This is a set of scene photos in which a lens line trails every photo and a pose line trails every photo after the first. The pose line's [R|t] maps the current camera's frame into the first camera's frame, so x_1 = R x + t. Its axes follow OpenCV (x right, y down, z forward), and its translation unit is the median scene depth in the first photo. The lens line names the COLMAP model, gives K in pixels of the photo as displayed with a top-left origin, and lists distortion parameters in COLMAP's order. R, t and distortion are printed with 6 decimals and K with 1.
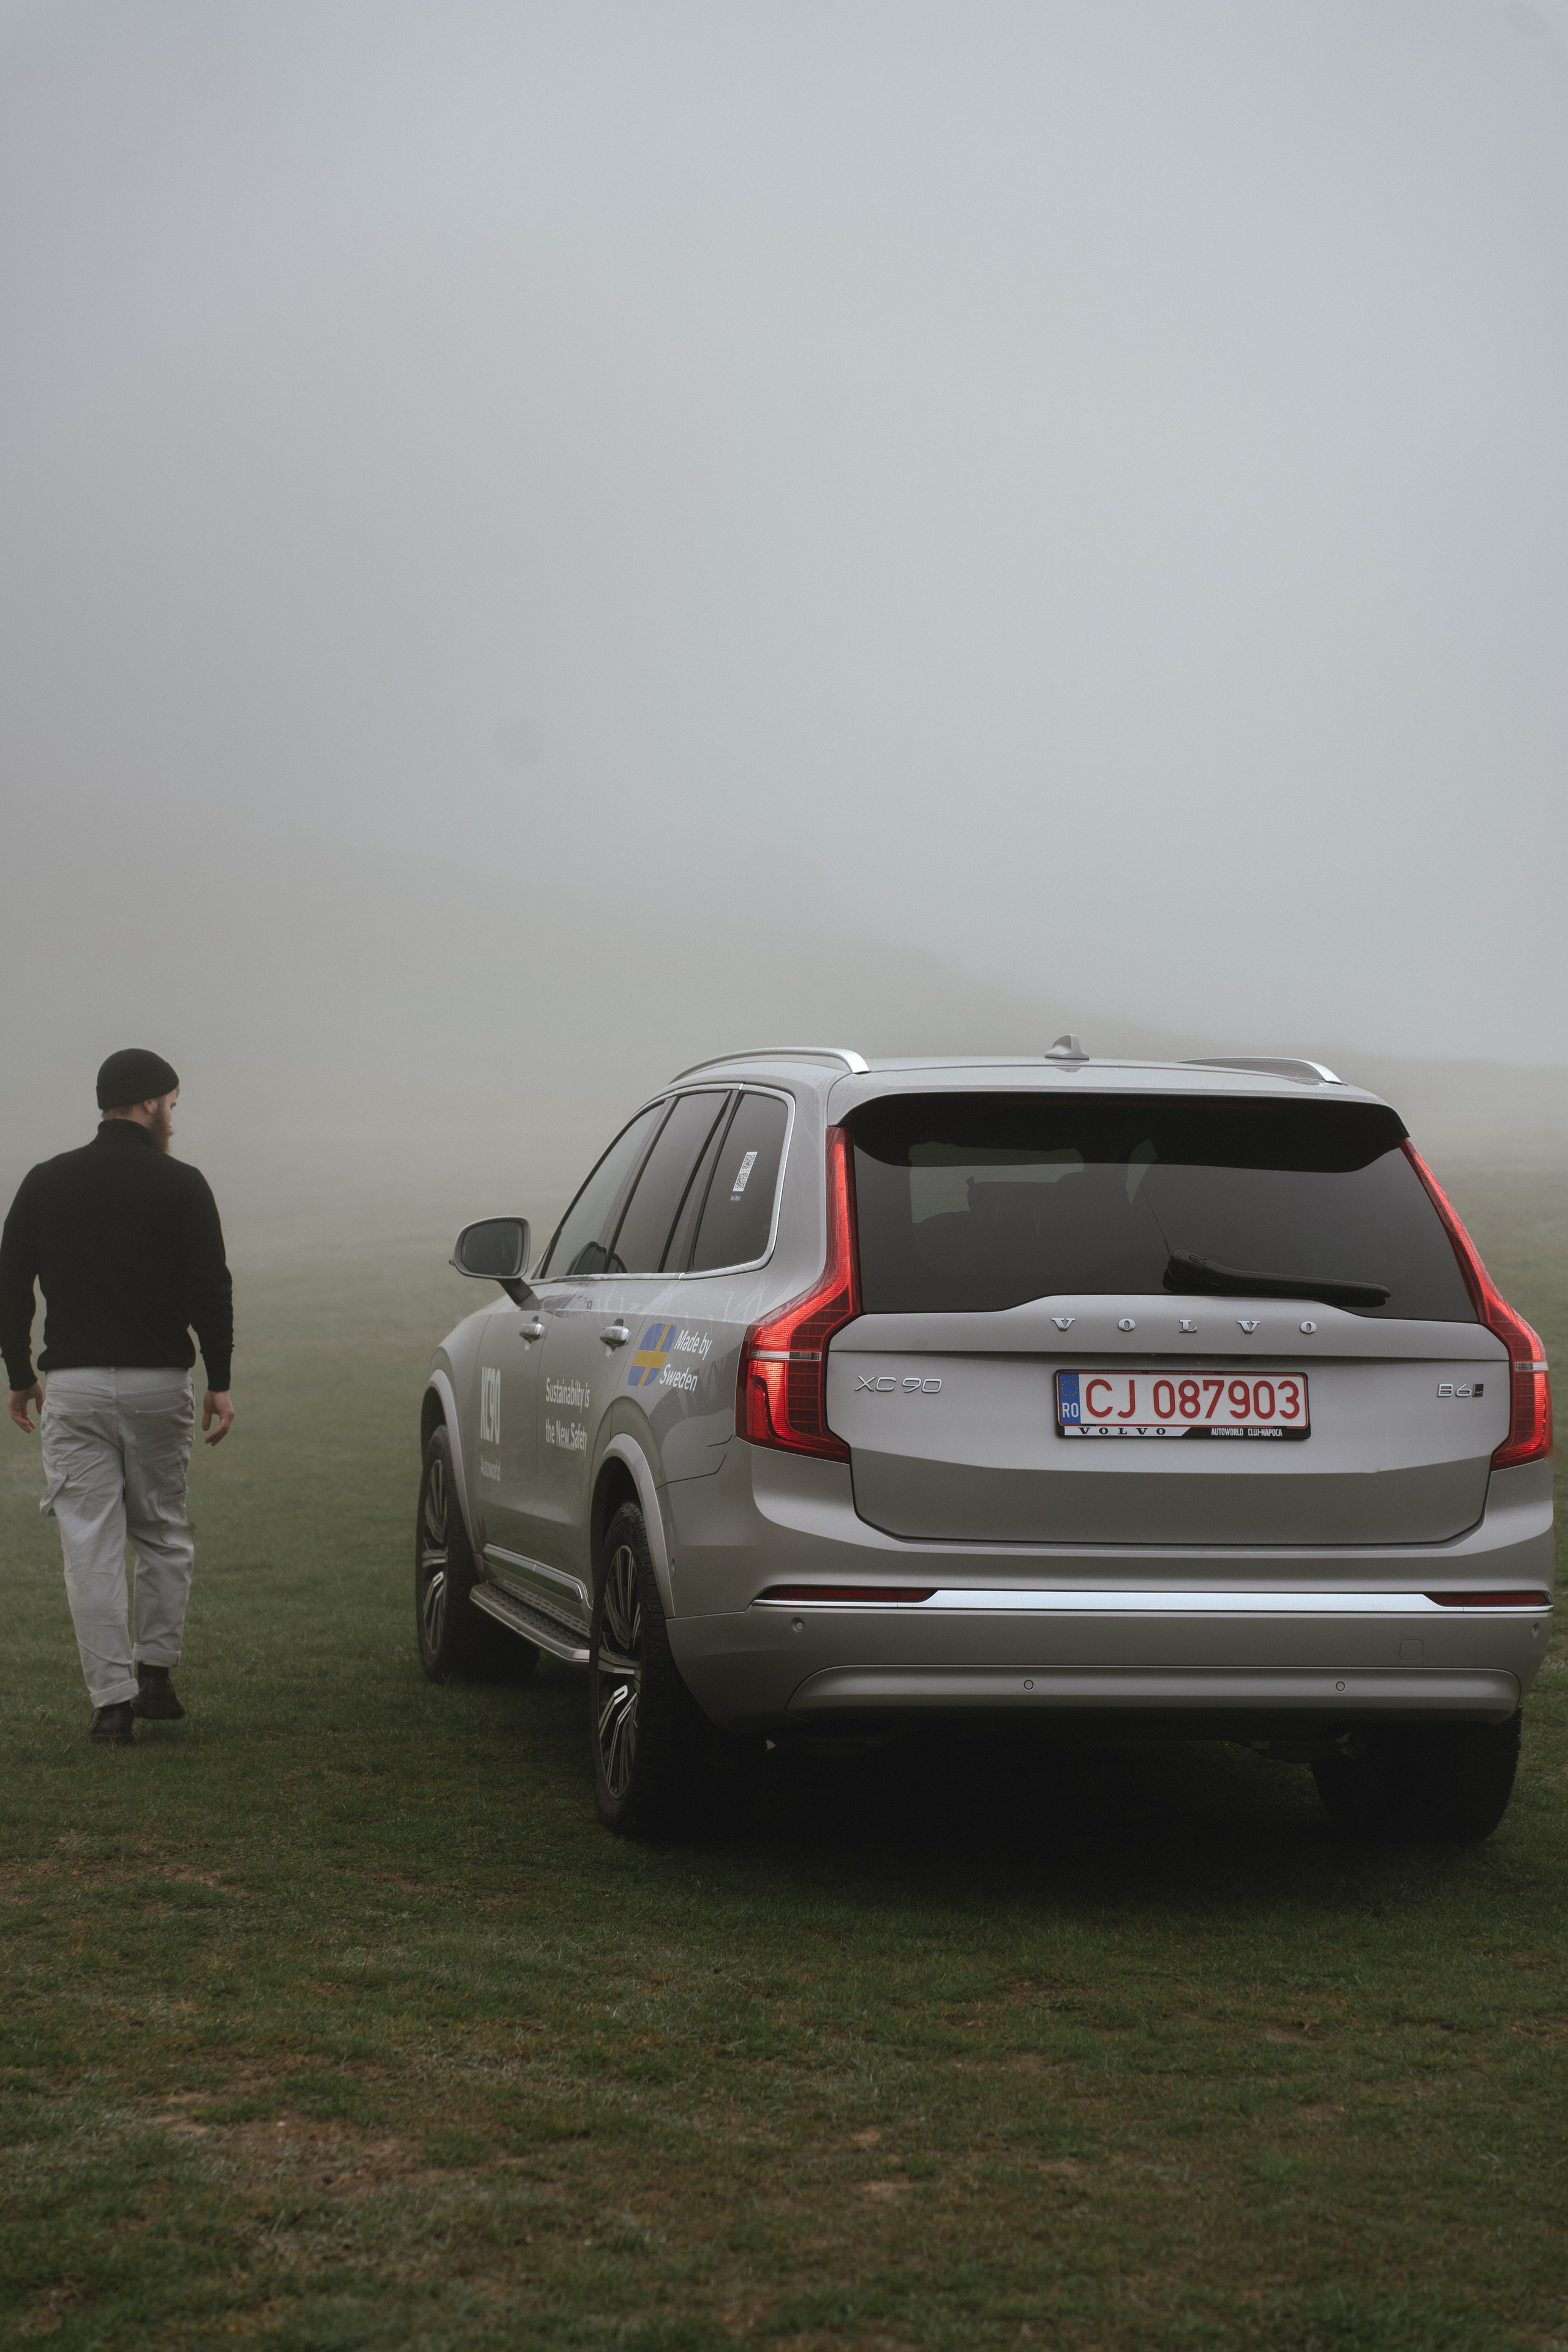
lens RADIAL K [[4799.8, 0, 784.0], [0, 4799.8, 1176.0], [0, 0, 1]] dist [0.575975, 0.322835]
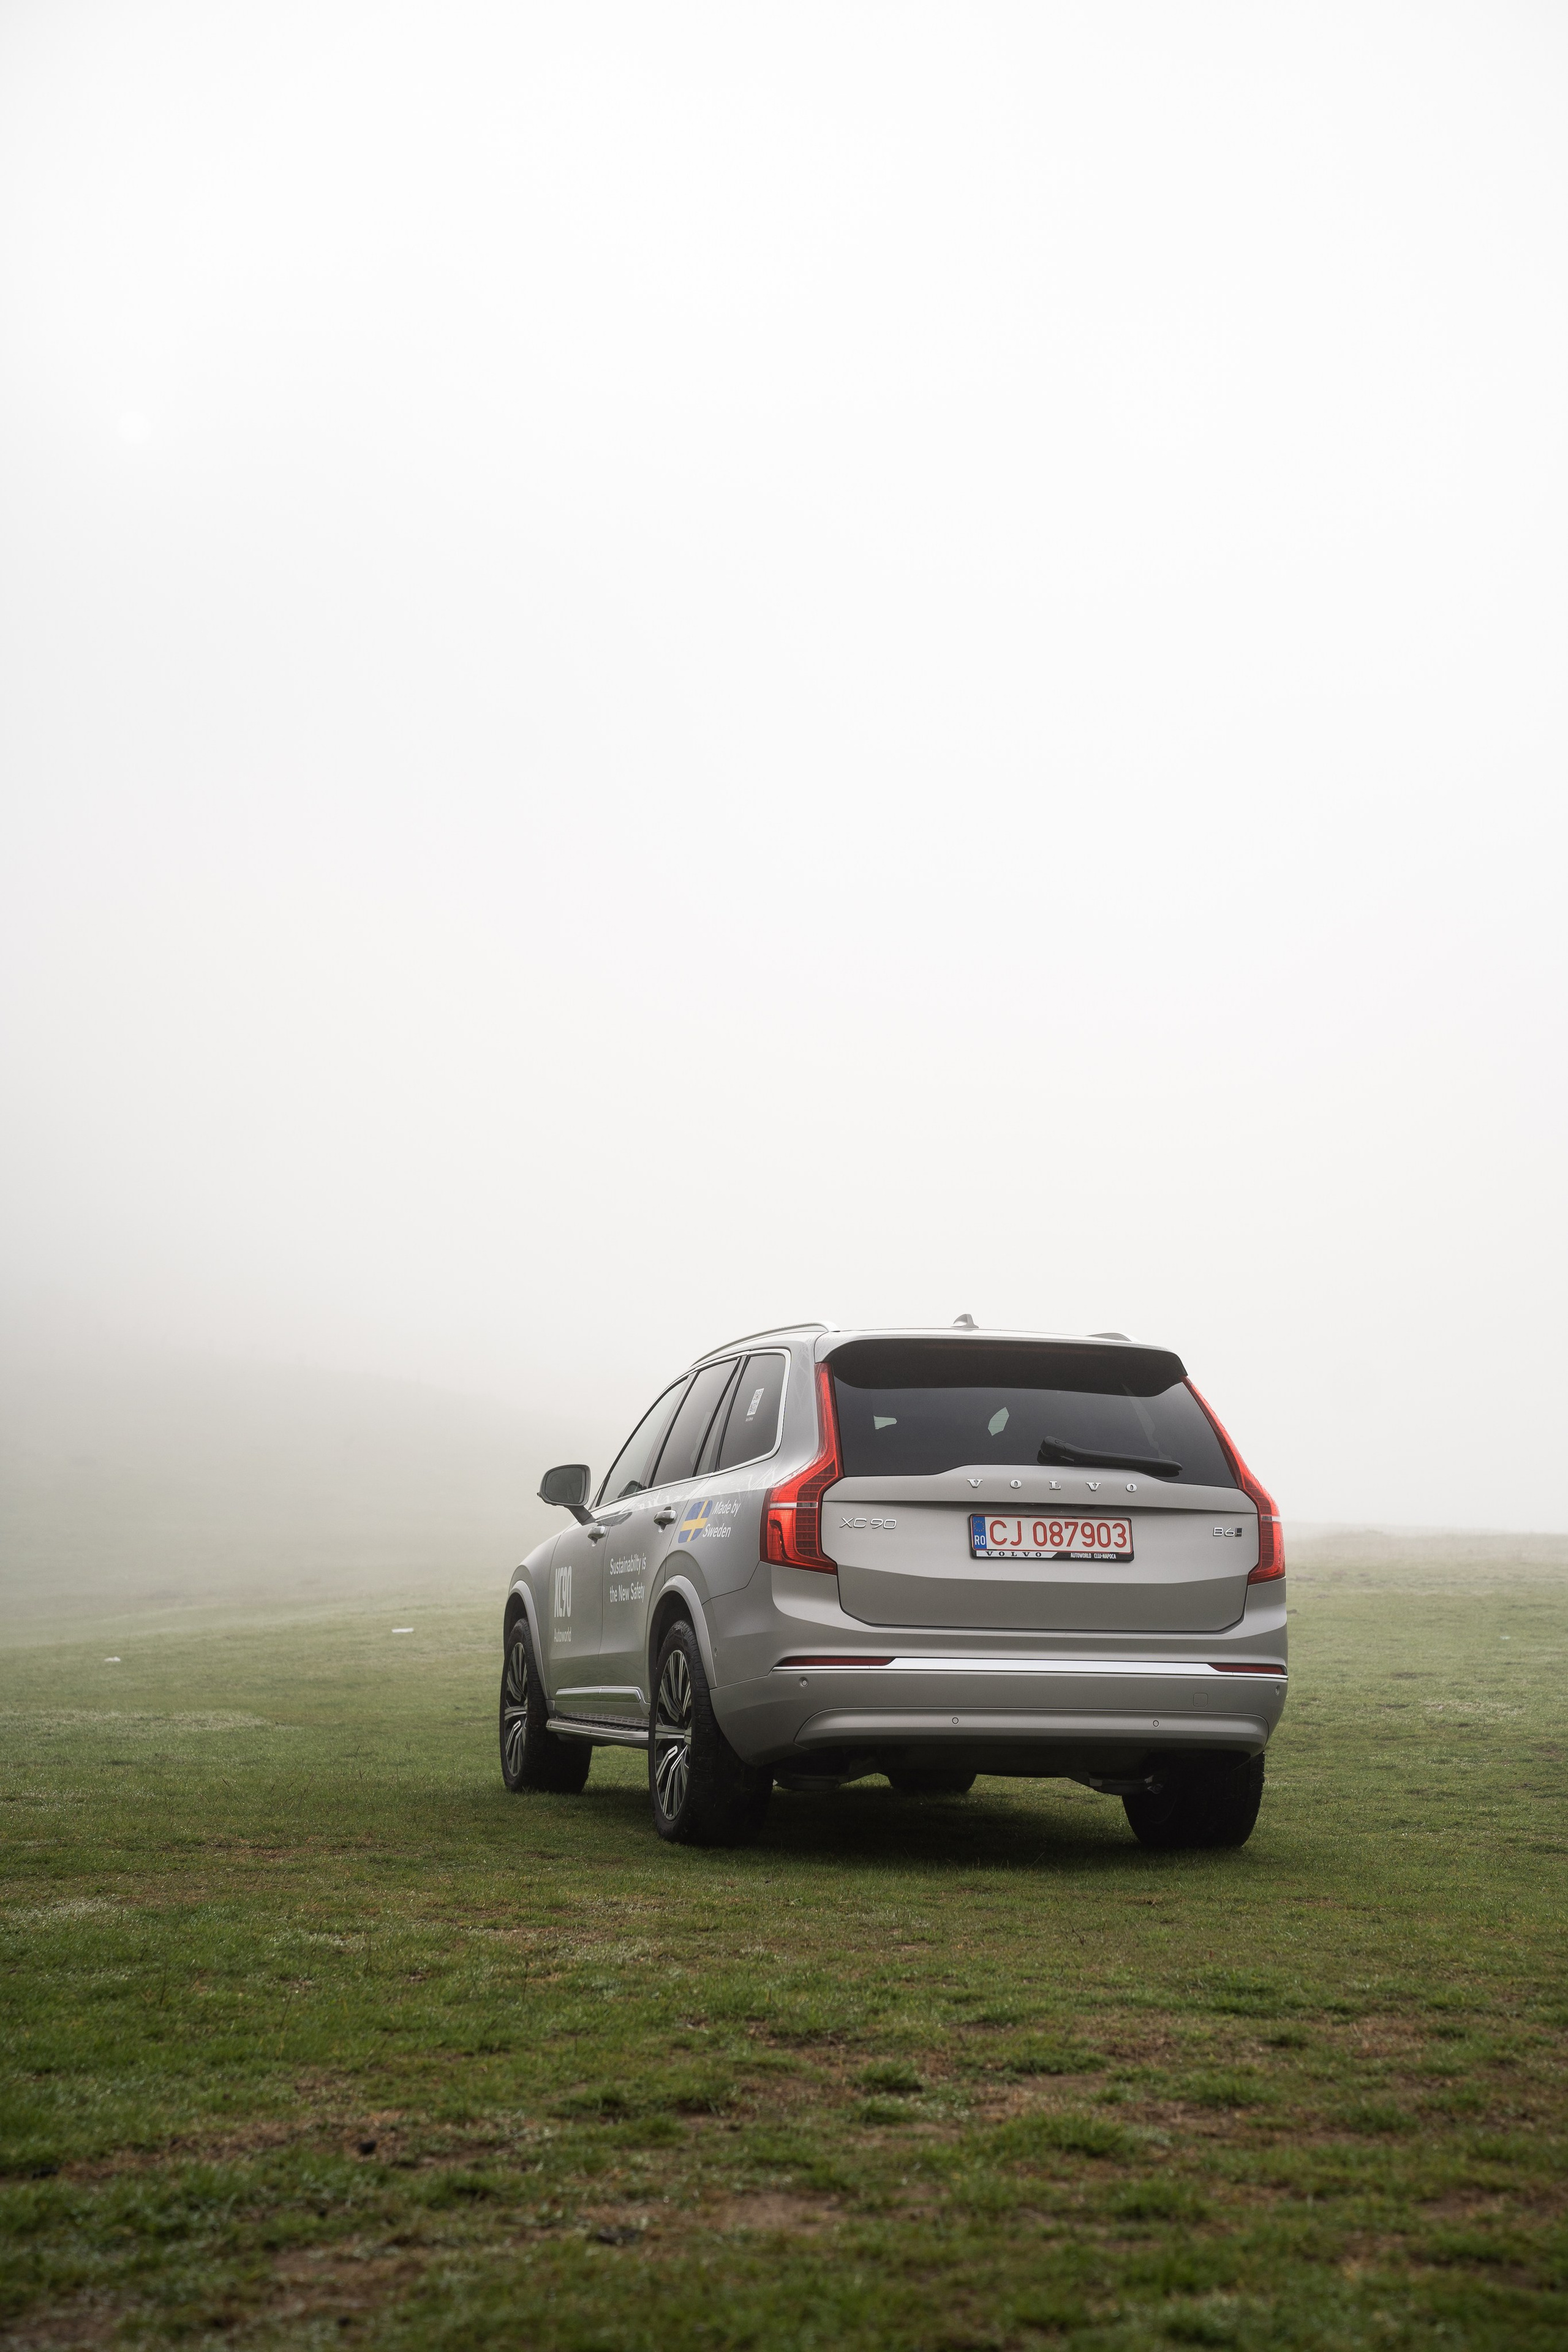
lens RADIAL K [[3423.2, 0, 784.0], [0, 3423.2, 1176.0], [0, 0, 1]] dist [0.222939, 0.118285]
pose [[0.999069, 0.002452, 0.043080, -0.049721], [0.003172, 0.991510, -0.129994, 0.074930], [-0.043033, 0.130009, 0.990578, -0.093480]]
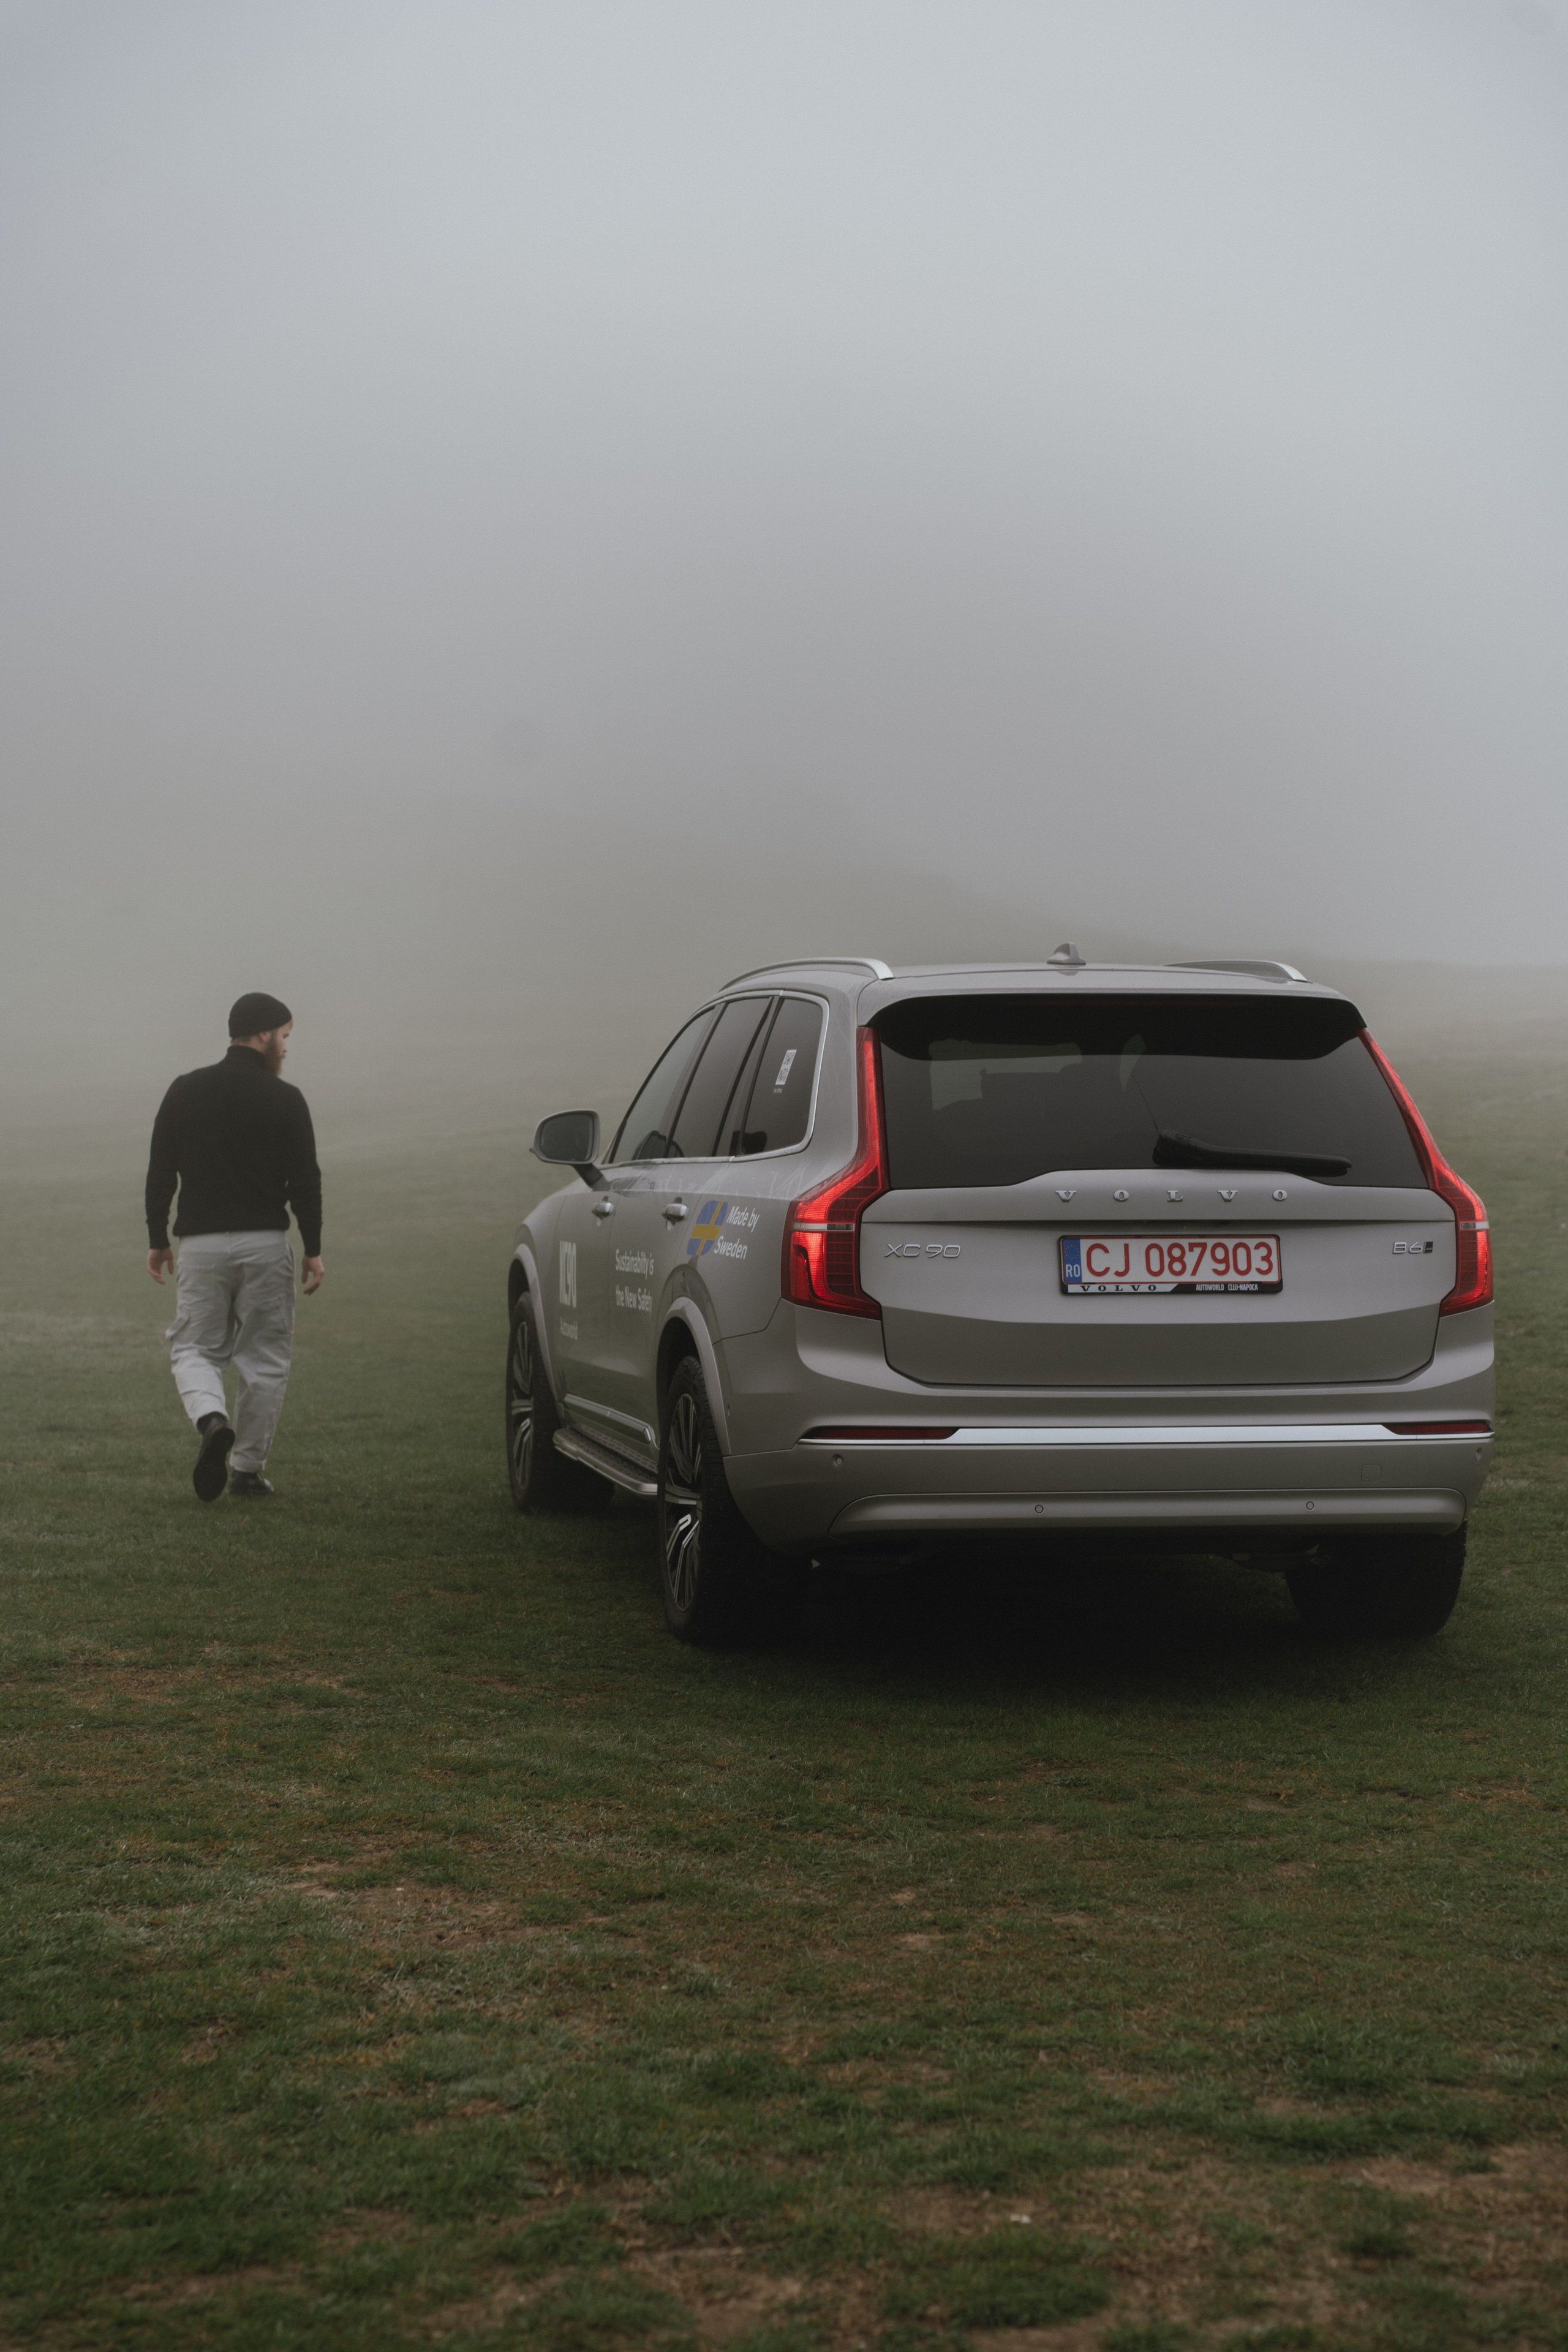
lens RADIAL K [[4173.7, 0, 784.0], [0, 4173.7, 1176.0], [0, 0, 1]] dist [0.422435, -0.202222]
pose [[0.999854, -0.014347, -0.009246, 0.000245], [0.014569, 0.999594, 0.024477, 0.000719], [0.008891, -0.024608, 0.999658, 0.005034]]
